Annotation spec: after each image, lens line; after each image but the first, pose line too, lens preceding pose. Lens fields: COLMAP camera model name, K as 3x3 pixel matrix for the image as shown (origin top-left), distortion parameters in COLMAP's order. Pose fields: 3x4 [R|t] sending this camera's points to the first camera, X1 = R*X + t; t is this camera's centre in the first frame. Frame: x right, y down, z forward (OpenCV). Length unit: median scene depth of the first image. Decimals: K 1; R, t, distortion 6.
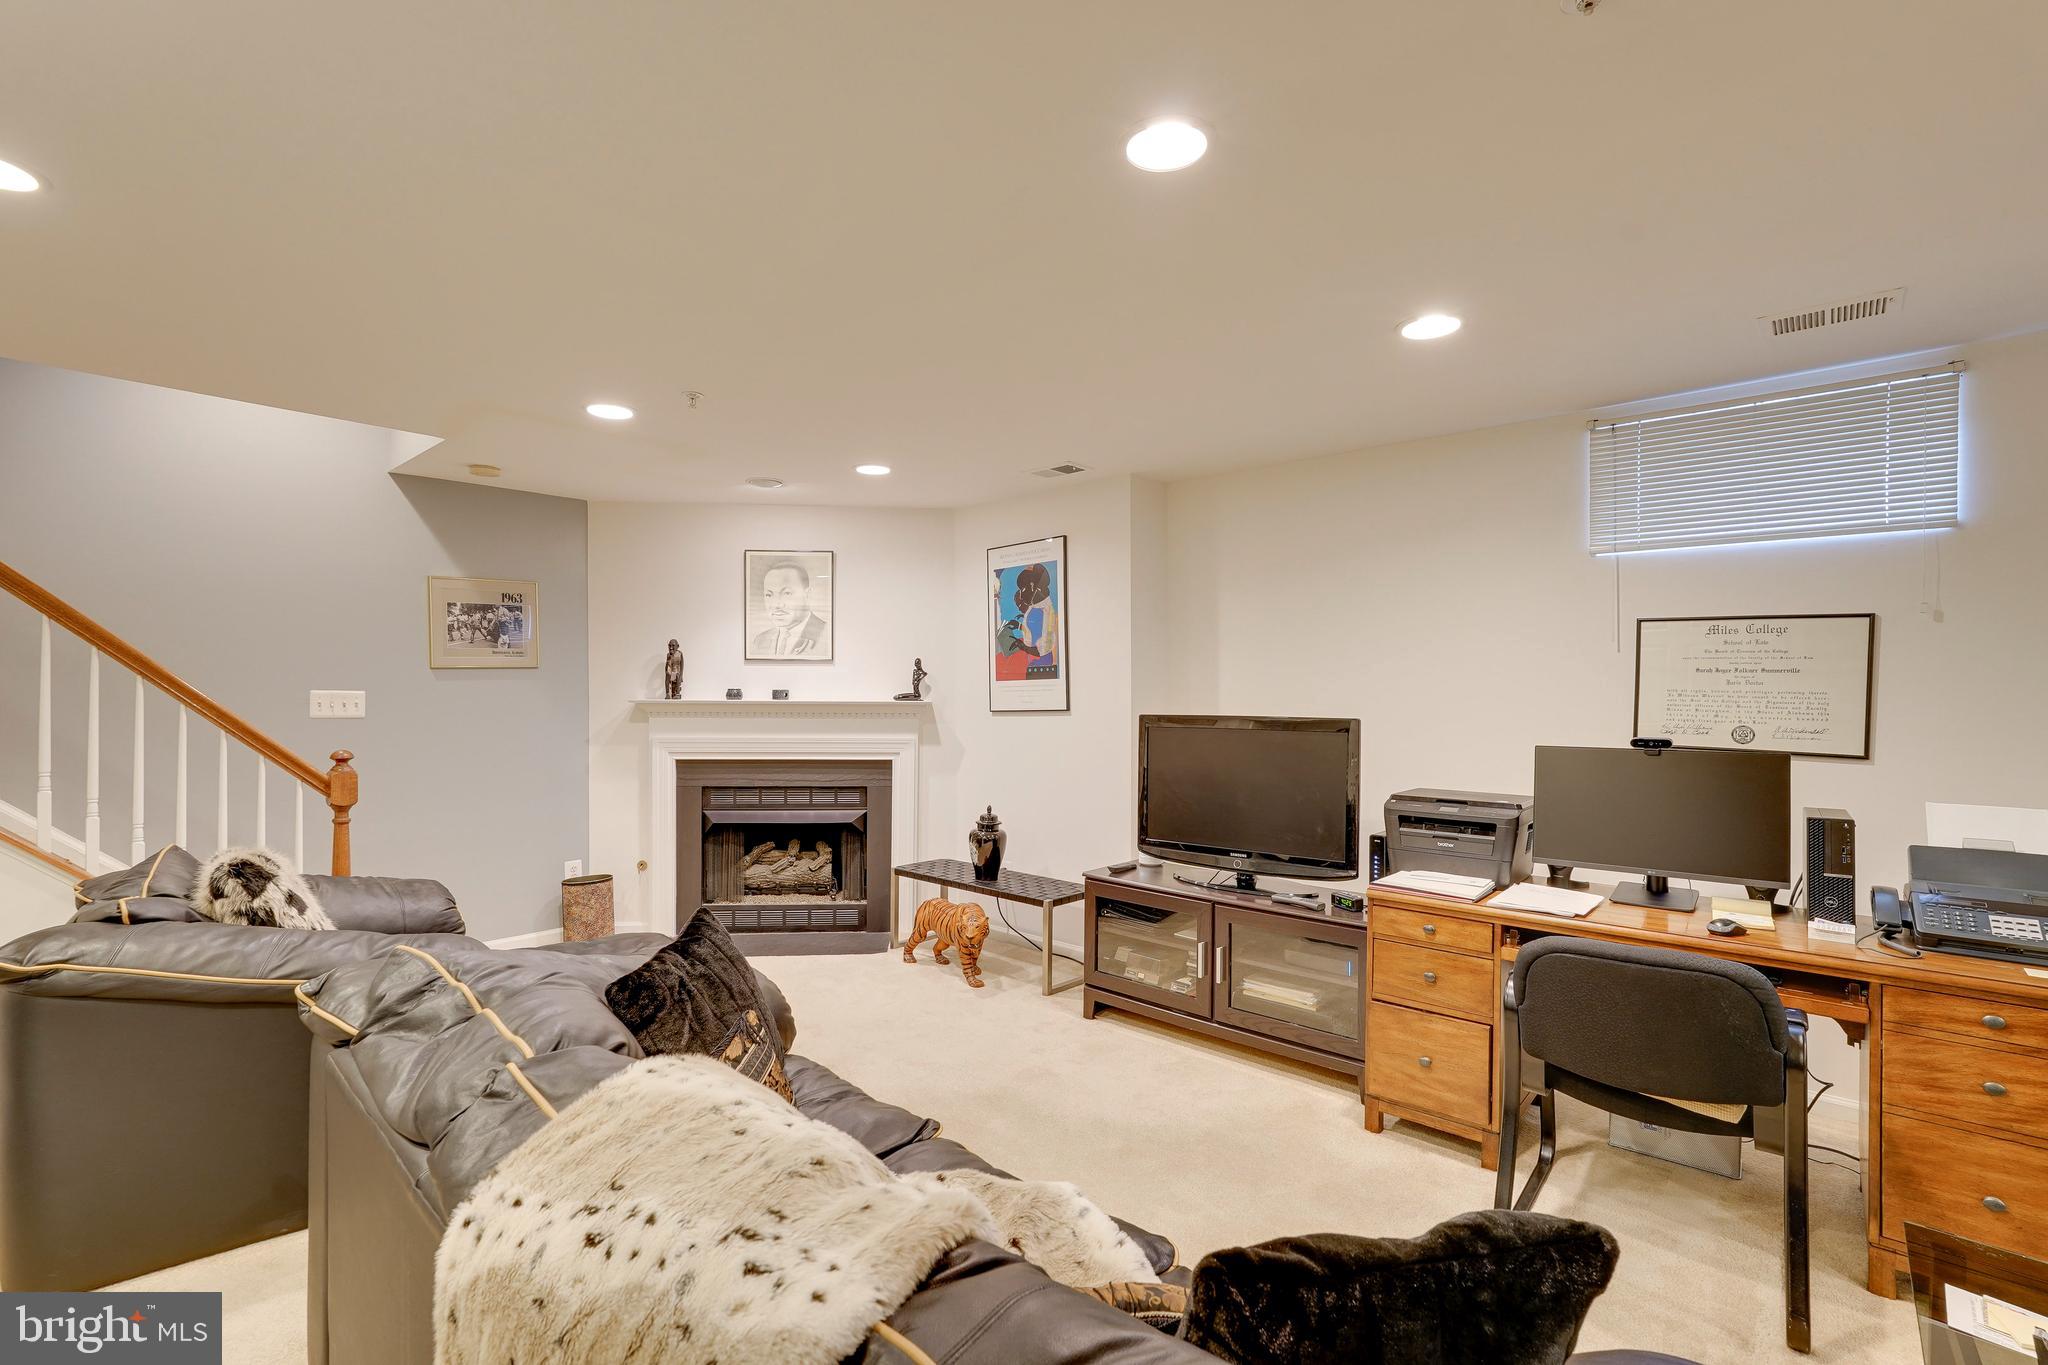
lens RADIAL K [[923.6, 0, 1022.0], [0, 923.6, 657.3], [0, 0, 1]] dist [-0.010429, 0.010546]
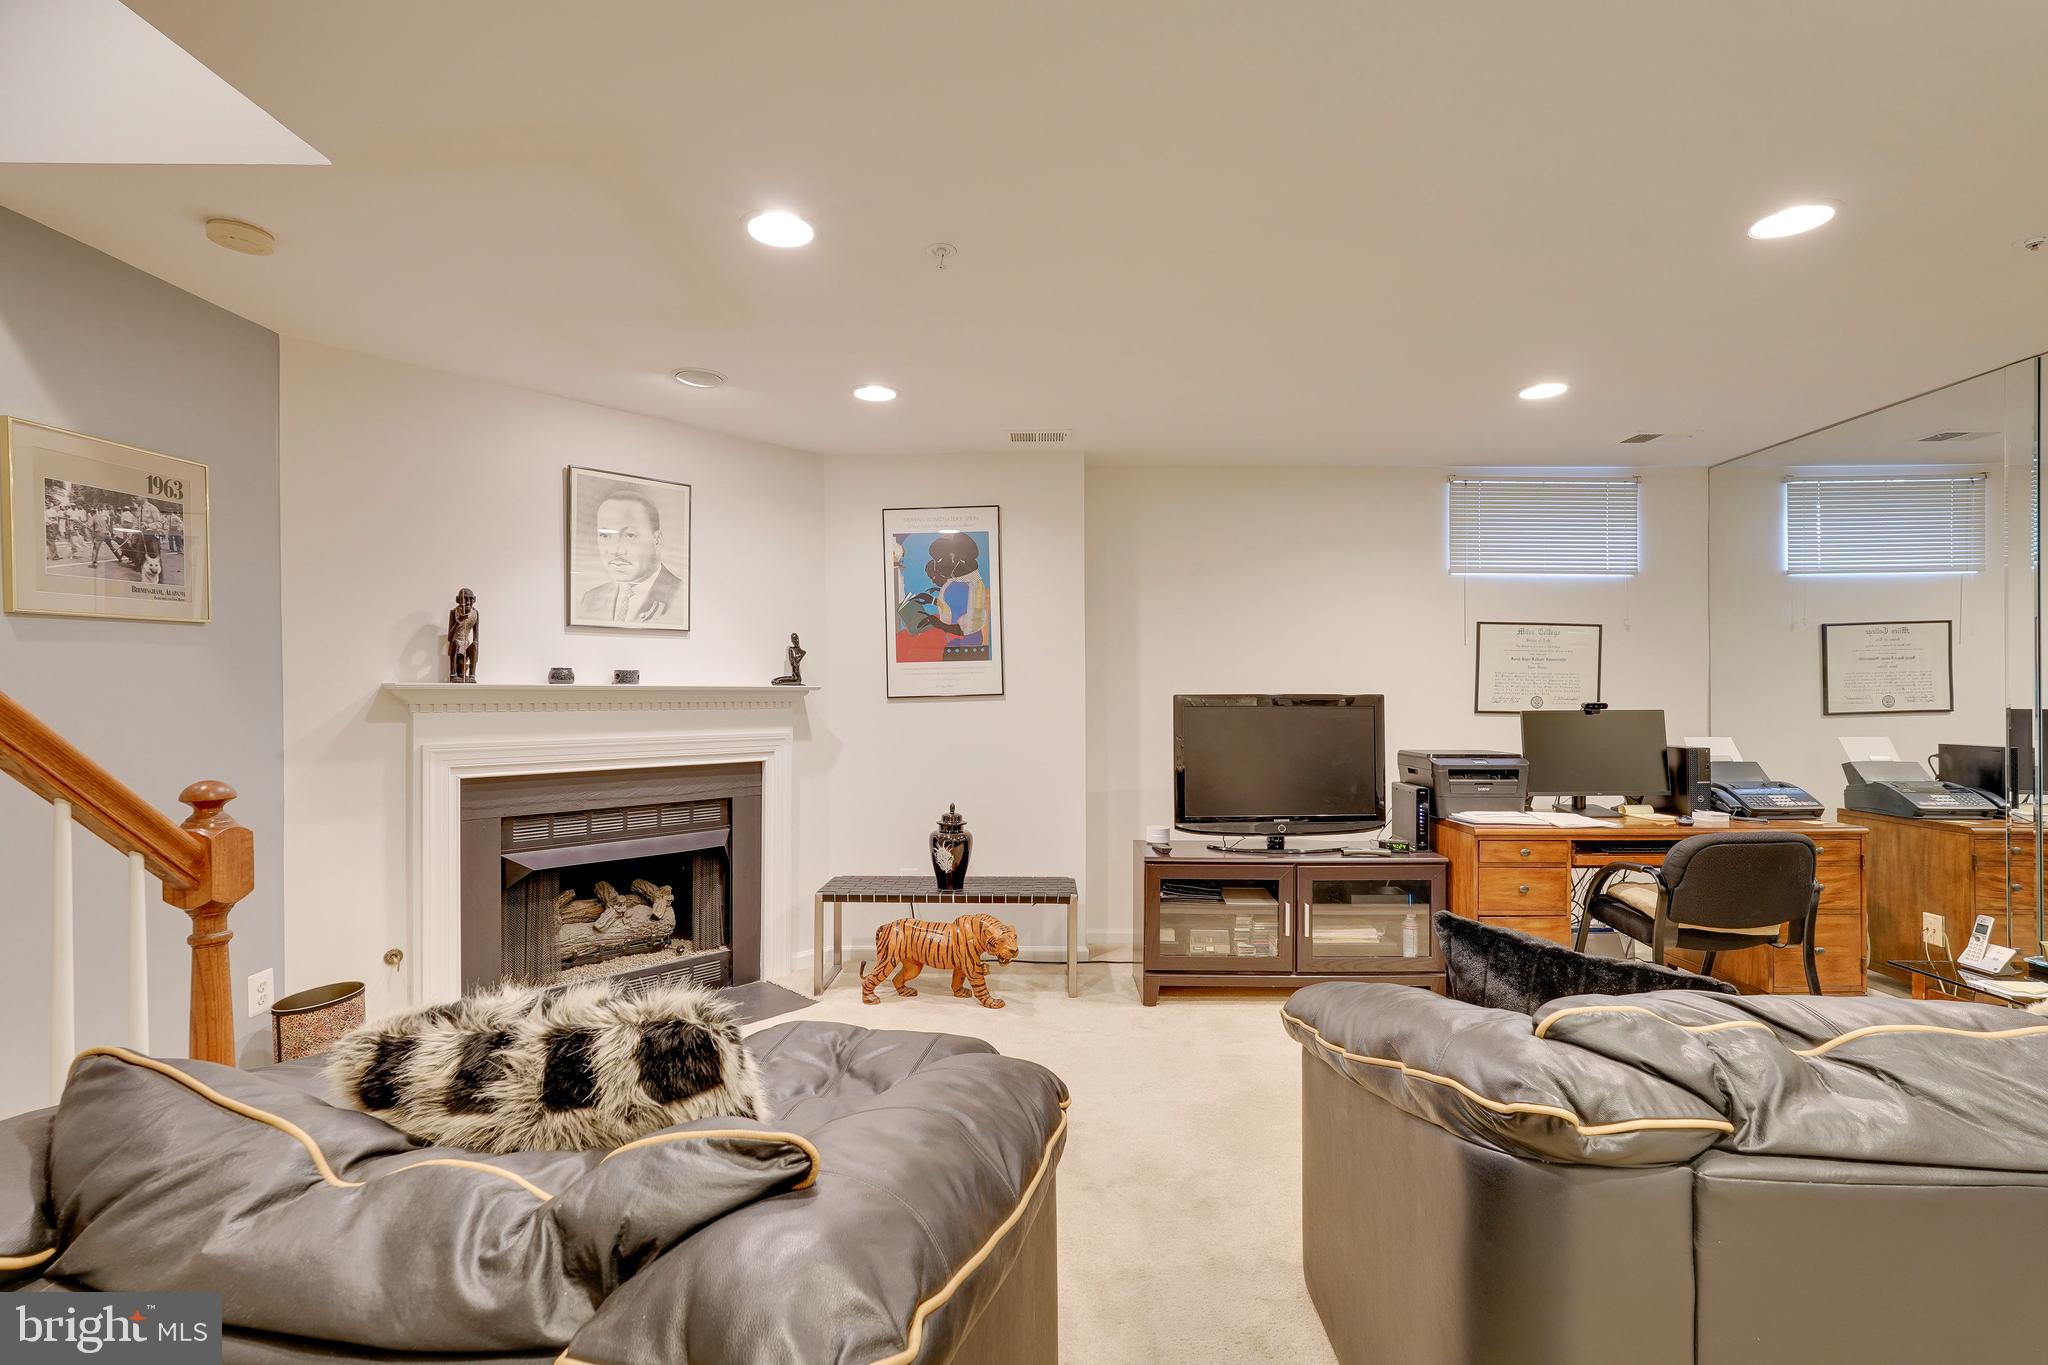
lens RADIAL K [[923.6, 0, 1022.0], [0, 923.6, 657.3], [0, 0, 1]] dist [-0.010429, 0.010546]
pose [[0.743592, 0.019860, 0.668338, -0.543910], [-0.021187, 0.999757, -0.006136, 0.024817], [-0.668298, -0.009597, 0.743832, 0.289153]]
